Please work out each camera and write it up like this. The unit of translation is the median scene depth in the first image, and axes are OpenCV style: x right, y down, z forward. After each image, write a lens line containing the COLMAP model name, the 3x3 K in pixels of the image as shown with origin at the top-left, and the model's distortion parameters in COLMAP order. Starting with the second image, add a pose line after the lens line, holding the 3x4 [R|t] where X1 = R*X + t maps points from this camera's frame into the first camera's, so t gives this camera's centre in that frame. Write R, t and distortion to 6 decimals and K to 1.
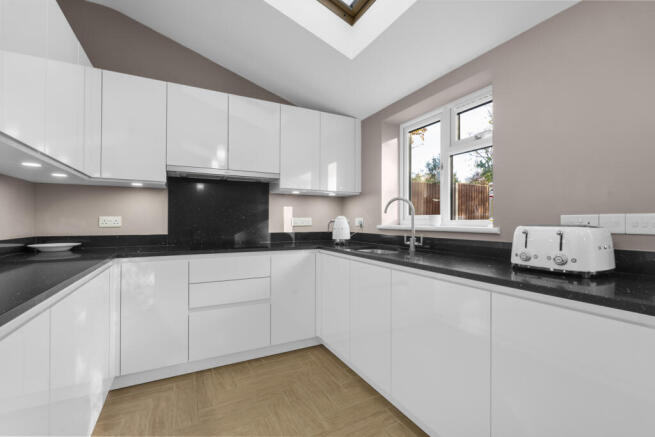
lens RADIAL K [[288.0, 0, 327.5], [0, 288.0, 218.5], [0, 0, 1]] dist [0.000379, 0.000363]
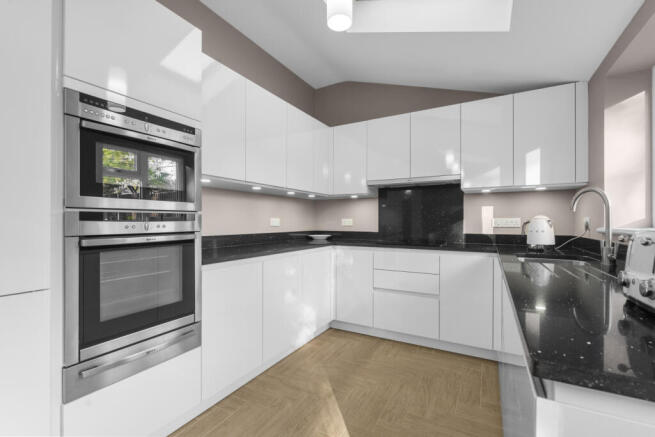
lens RADIAL K [[288.0, 0, 327.5], [0, 288.0, 218.5], [0, 0, 1]] dist [0.000379, 0.000363]
pose [[0.550159, -0.010537, -0.834993, 0.461305], [0.008603, 0.999939, -0.006950, 0.000532], [0.835015, -0.003360, 0.550216, 0.076794]]
